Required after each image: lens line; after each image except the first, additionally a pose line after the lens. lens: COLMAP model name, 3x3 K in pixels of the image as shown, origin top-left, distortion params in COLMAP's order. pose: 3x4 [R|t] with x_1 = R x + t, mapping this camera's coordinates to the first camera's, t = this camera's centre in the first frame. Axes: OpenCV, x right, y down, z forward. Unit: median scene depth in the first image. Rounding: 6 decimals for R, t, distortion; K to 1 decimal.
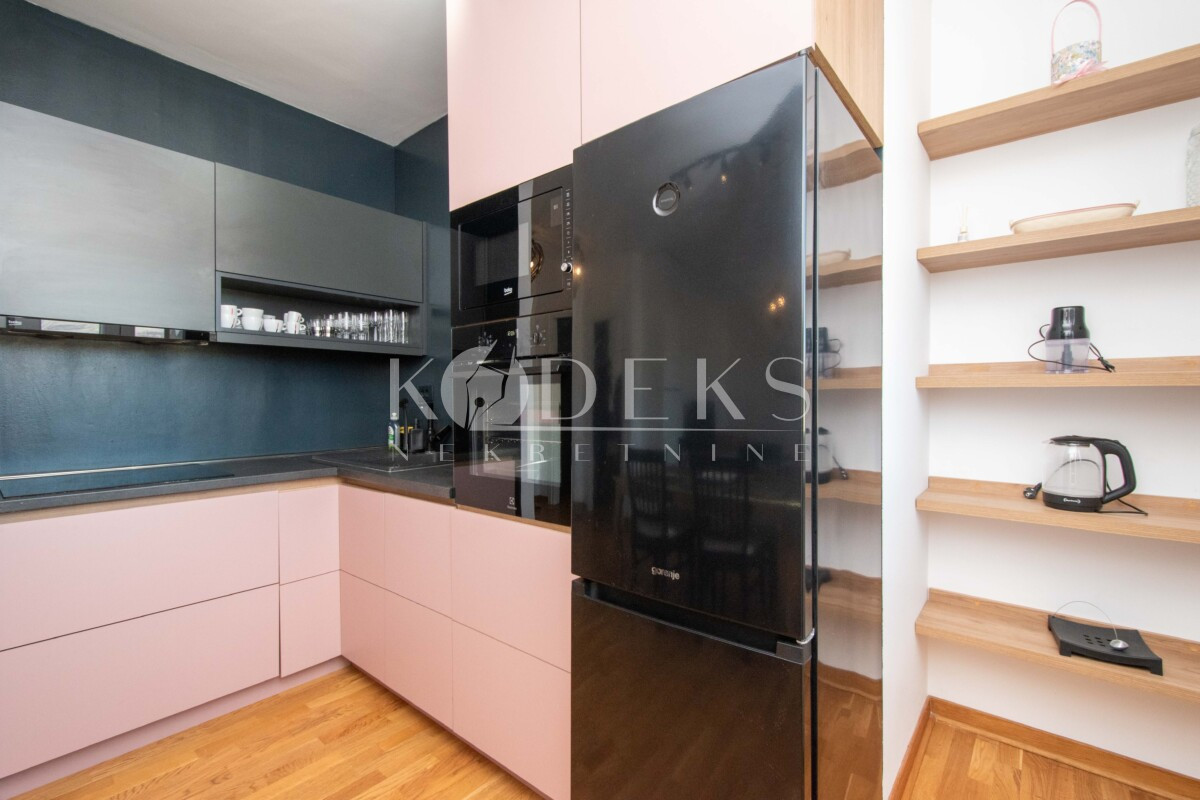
lens RADIAL K [[523.7, 0, 597.6], [0, 523.7, 400.3], [0, 0, 1]] dist [0.001831, 0.000153]
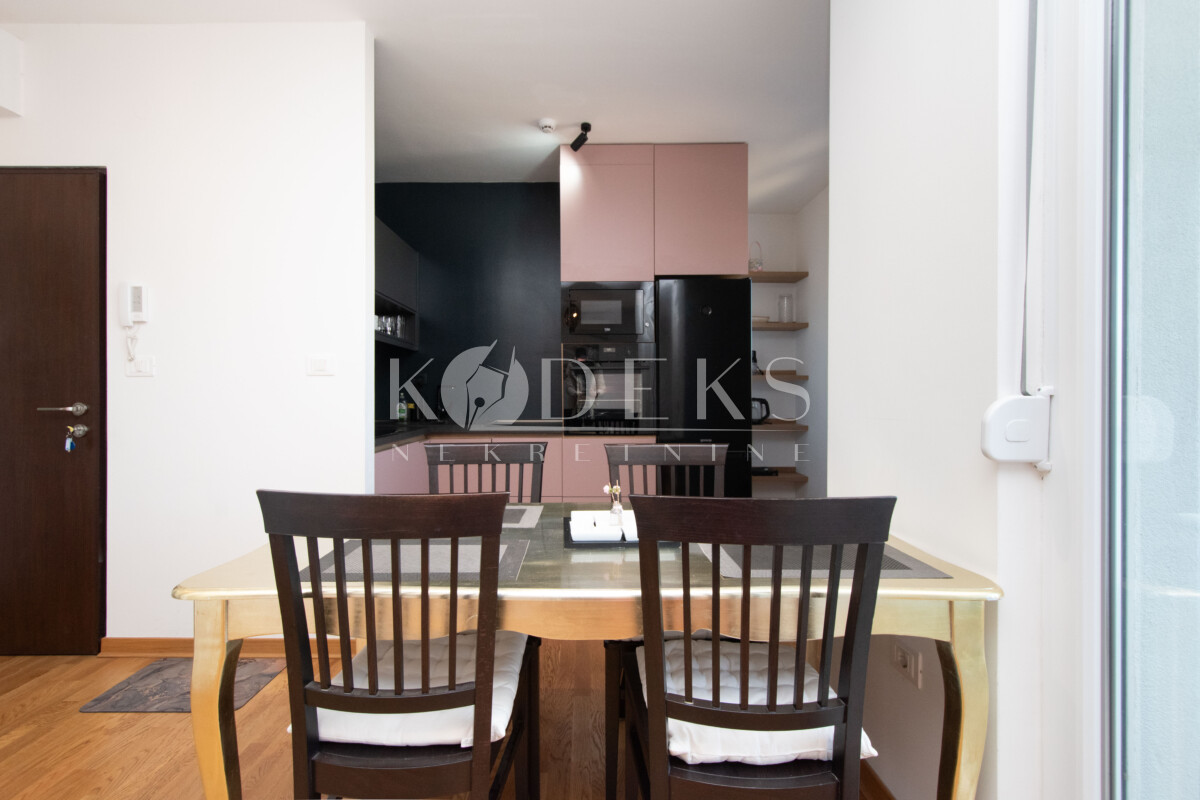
lens RADIAL K [[523.7, 0, 598.4], [0, 523.7, 398.9], [0, 0, 1]] dist [0.001831, 0.000153]
pose [[0.747897, -0.004338, 0.663800, -1.020758], [0.005650, 0.999984, 0.000169, 0.043908], [-0.663790, 0.003624, 0.747910, -0.342004]]
